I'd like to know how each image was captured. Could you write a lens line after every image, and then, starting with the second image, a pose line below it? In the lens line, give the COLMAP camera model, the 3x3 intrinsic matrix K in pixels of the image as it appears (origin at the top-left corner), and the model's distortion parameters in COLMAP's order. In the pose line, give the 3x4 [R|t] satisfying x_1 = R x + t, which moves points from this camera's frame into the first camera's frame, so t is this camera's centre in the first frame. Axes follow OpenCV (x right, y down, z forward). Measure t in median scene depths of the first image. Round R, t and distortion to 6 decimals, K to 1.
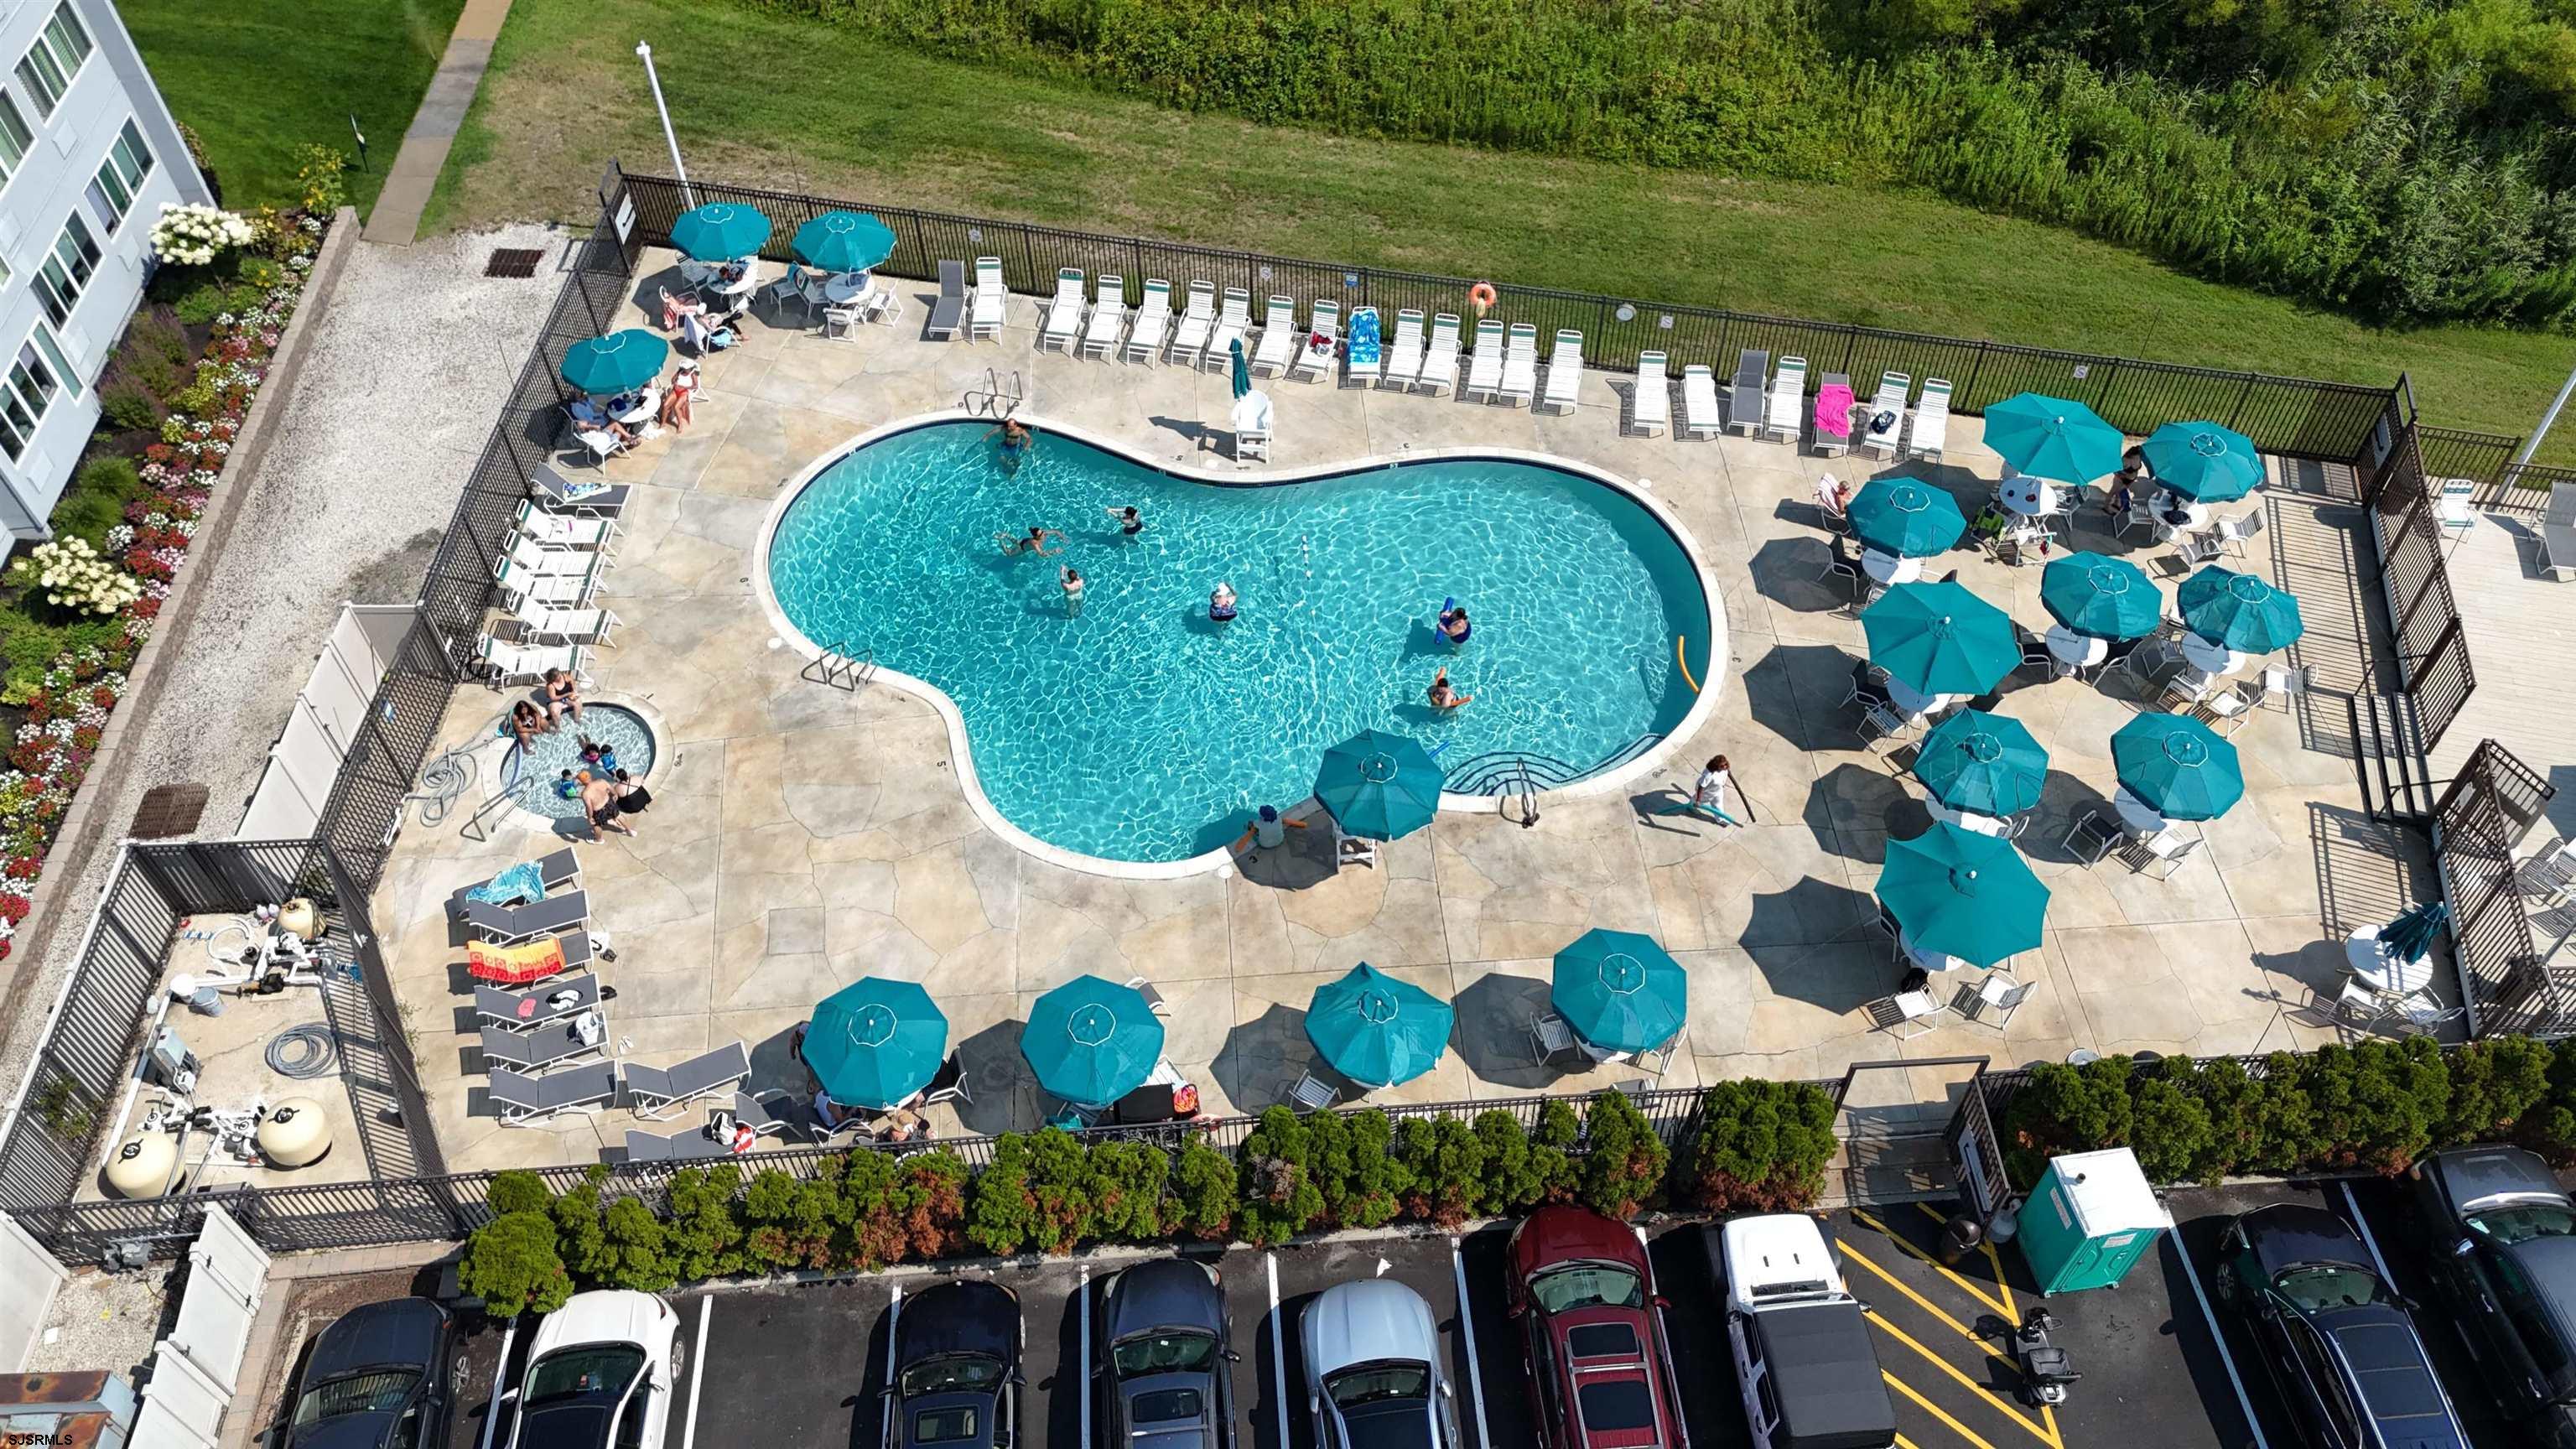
lens RADIAL K [[1898.4, 0, 1291.8], [0, 1898.4, 710.8], [0, 0, 1]] dist [0.072420, -0.064840]
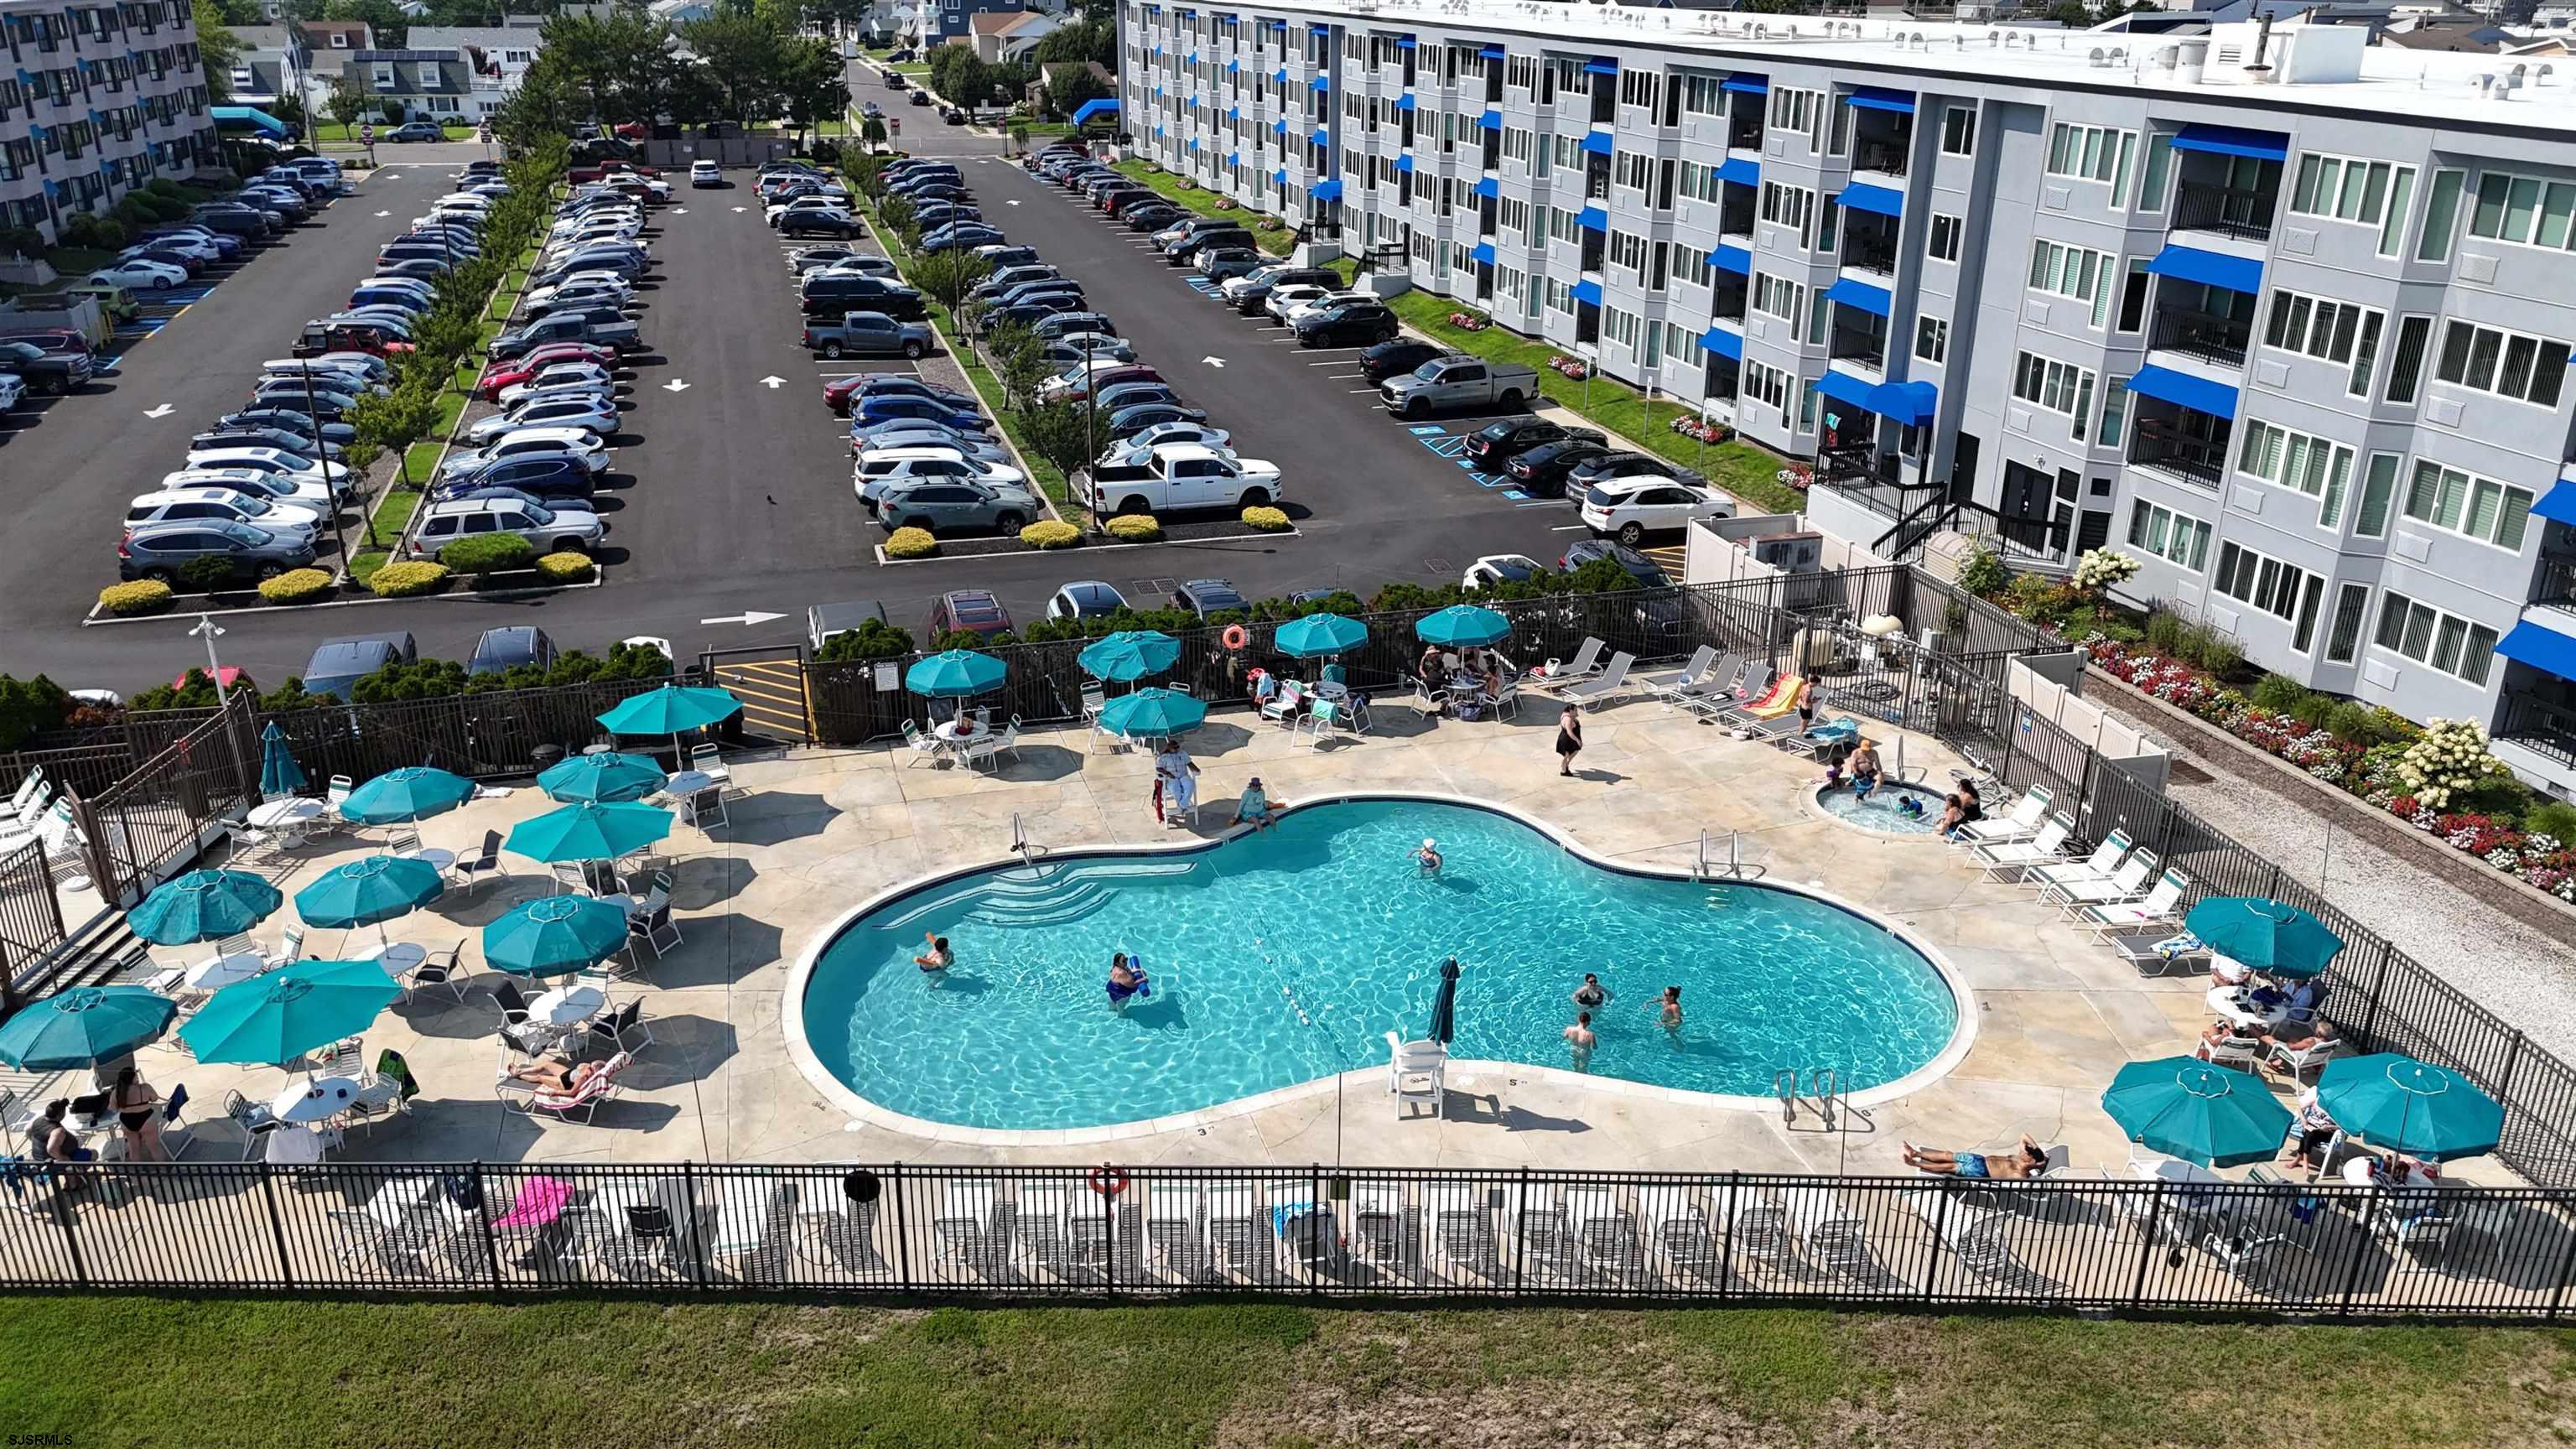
lens RADIAL K [[1898.4, 0, 1291.8], [0, 1898.4, 710.8], [0, 0, 1]] dist [0.072420, -0.064840]
pose [[-0.976518, 0.087176, -0.197012, 0.149477], [-0.157063, 0.337849, 0.928003, -0.824429], [0.147460, 0.937154, -0.316223, 1.071827]]
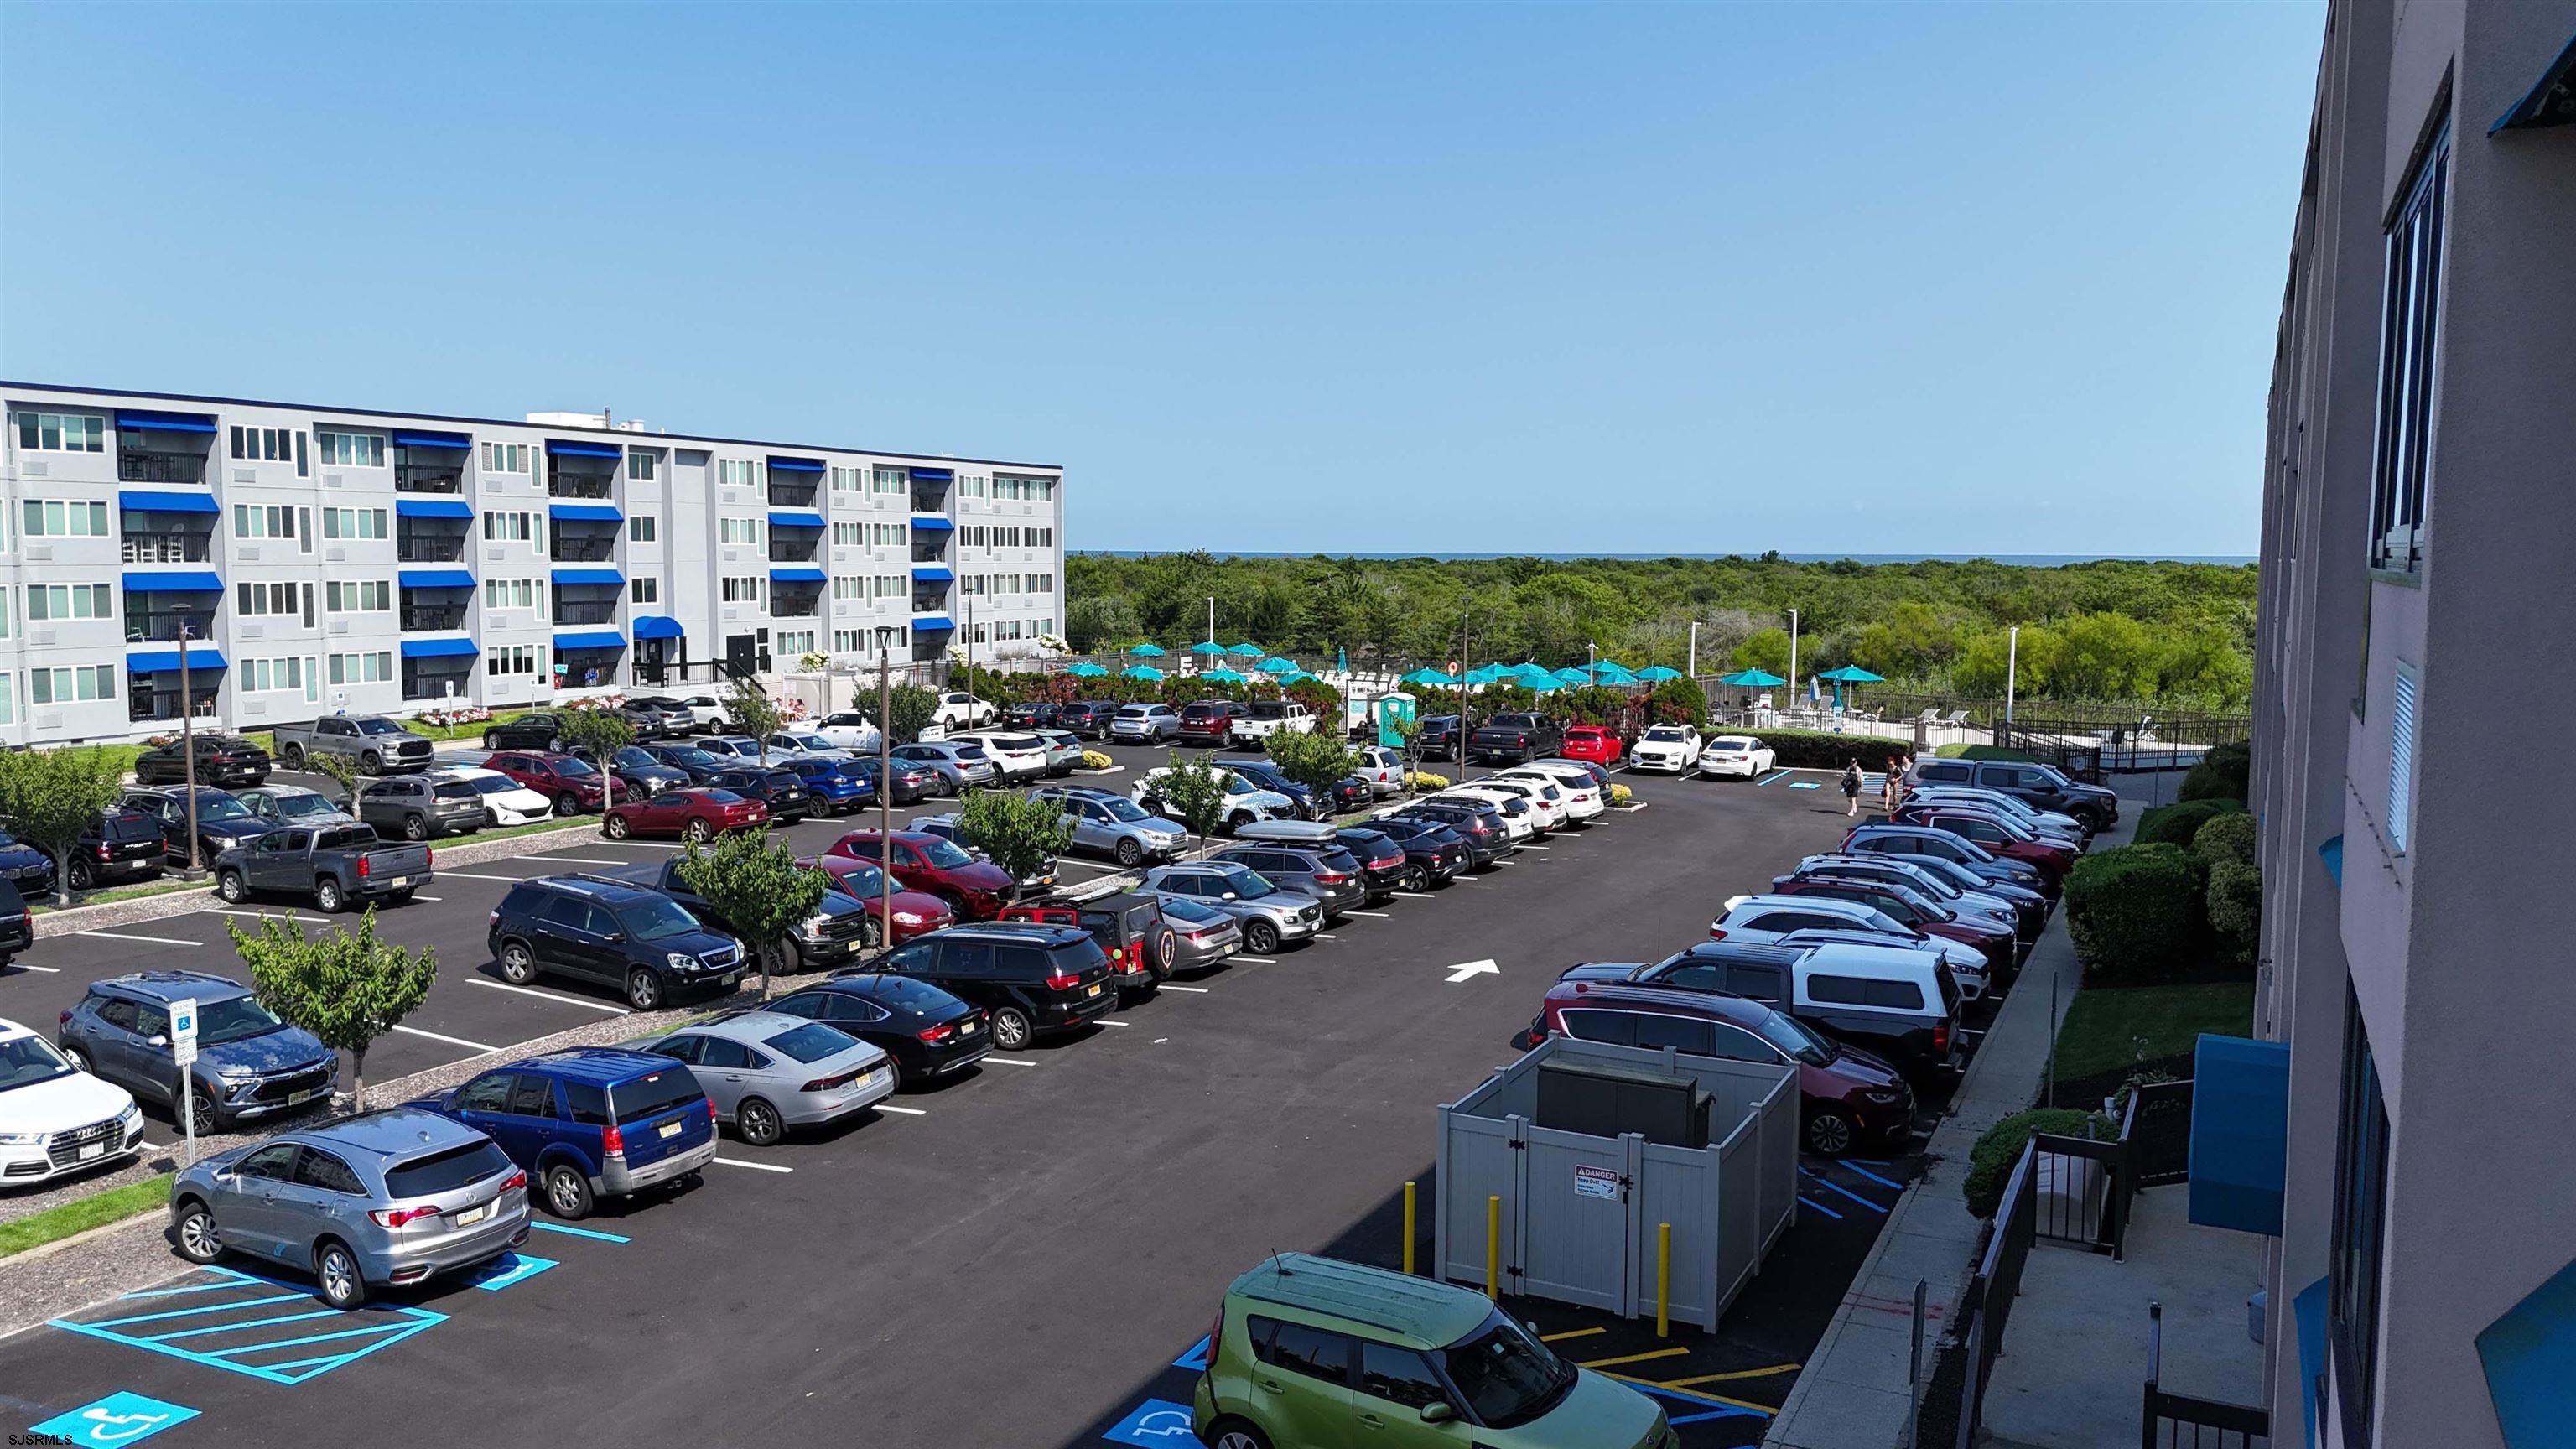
lens RADIAL K [[1898.4, 0, 1291.8], [0, 1898.4, 710.8], [0, 0, 1]] dist [0.072420, -0.064840]
pose [[0.863299, 0.059316, -0.501195, 1.154474], [-0.391266, 0.705931, -0.590400, 1.355572], [0.318789, 0.705792, 0.632638, -0.574726]]
